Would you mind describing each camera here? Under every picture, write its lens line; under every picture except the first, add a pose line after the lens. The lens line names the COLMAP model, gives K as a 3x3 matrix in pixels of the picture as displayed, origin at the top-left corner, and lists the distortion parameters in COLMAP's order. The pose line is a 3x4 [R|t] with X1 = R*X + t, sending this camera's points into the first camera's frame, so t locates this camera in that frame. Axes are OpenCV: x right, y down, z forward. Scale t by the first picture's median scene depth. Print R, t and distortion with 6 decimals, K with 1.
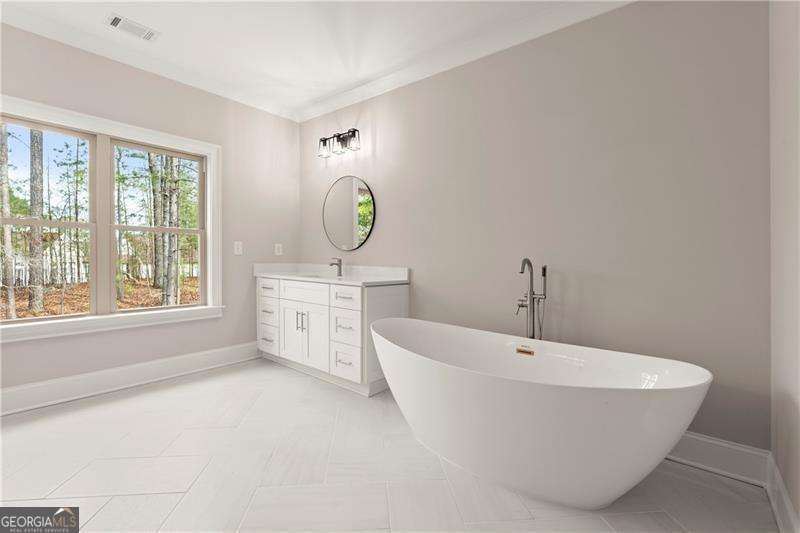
lens RADIAL K [[354.6, 0, 400.3], [0, 354.6, 263.1], [0, 0, 1]] dist [-0.001082, -0.000070]
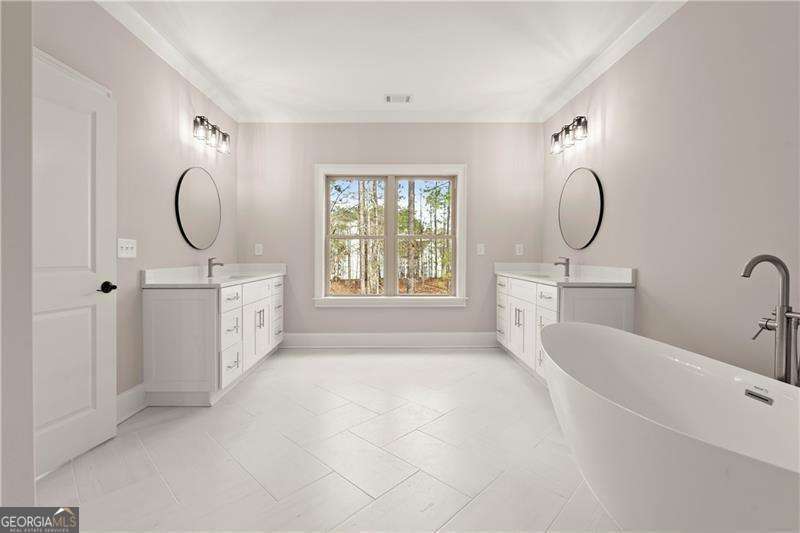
lens RADIAL K [[354.6, 0, 400.3], [0, 354.6, 263.1], [0, 0, 1]] dist [-0.001082, -0.000070]
pose [[0.663108, 0.004529, -0.748510, 0.244368], [-0.004649, 0.999987, 0.001932, 0.002208], [0.748510, 0.002199, 0.663120, 0.039307]]
